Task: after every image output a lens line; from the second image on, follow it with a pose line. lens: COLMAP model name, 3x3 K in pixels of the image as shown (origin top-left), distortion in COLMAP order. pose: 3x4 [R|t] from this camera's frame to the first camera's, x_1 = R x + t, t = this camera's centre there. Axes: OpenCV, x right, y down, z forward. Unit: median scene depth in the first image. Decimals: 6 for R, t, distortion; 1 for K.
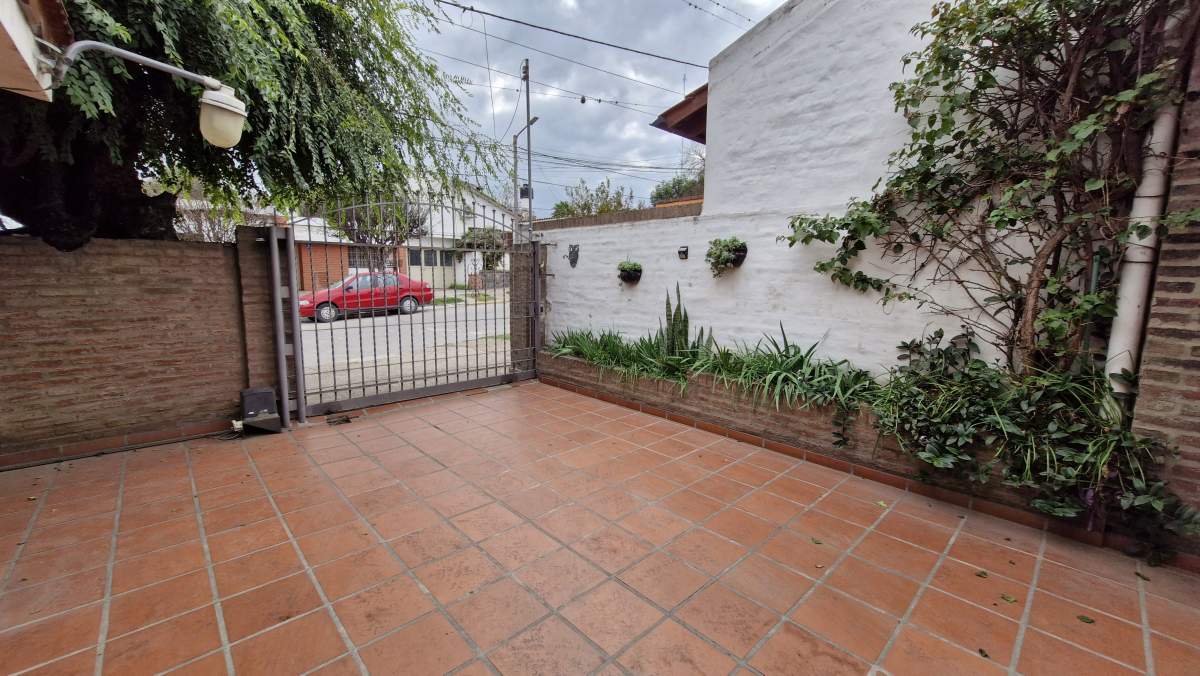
lens RADIAL K [[471.8, 0, 603.2], [0, 471.8, 335.9], [0, 0, 1]] dist [0.005812, -0.002418]
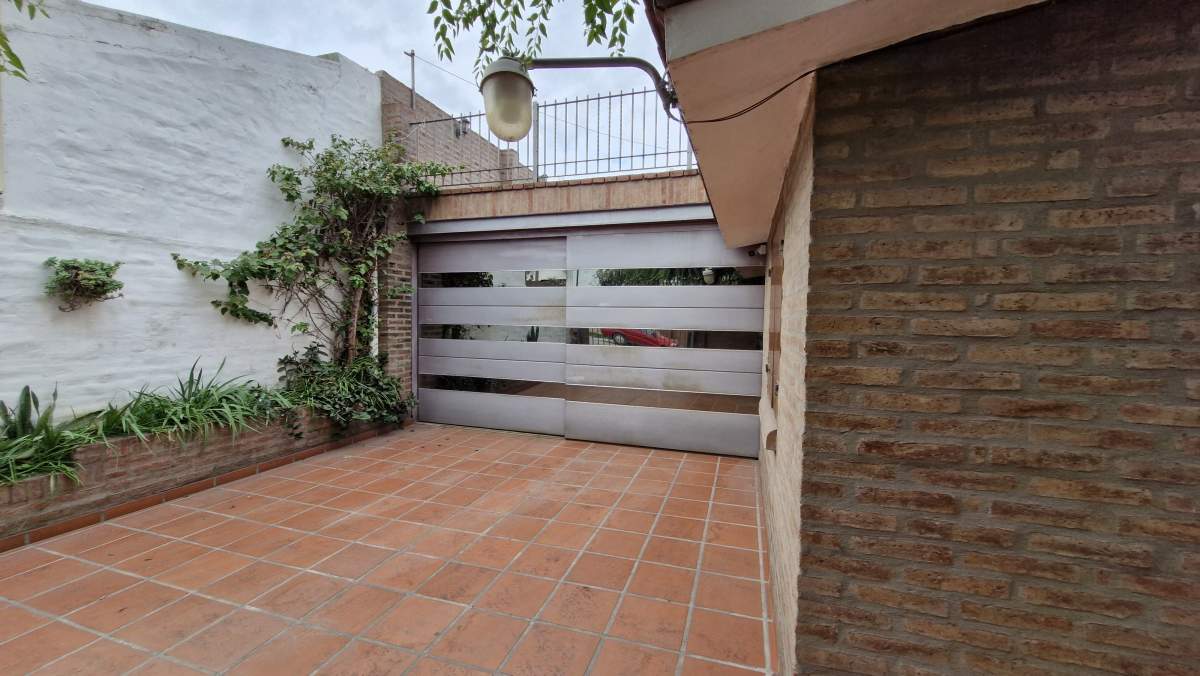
lens RADIAL K [[471.8, 0, 599.7], [0, 471.8, 337.6], [0, 0, 1]] dist [0.005812, -0.002418]
pose [[-0.486413, -0.056373, 0.871909, -0.841619], [0.093054, 0.988898, 0.115849, -0.100416], [-0.868760, 0.137485, -0.475767, 0.707343]]
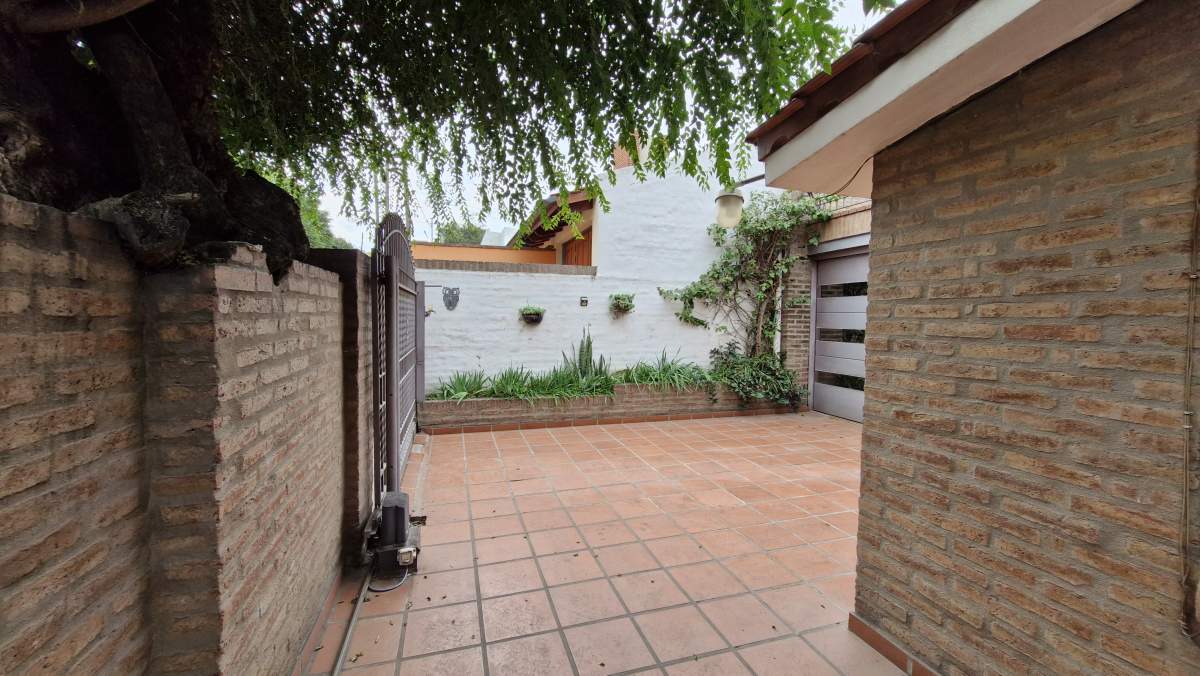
lens RADIAL K [[471.8, 0, 603.4], [0, 471.8, 334.3], [0, 0, 1]] dist [0.005812, -0.002418]
pose [[0.431905, -0.040889, 0.900992, -1.207005], [0.112479, 0.993615, -0.008826, -0.075090], [-0.894878, 0.105155, 0.433747, 0.435785]]
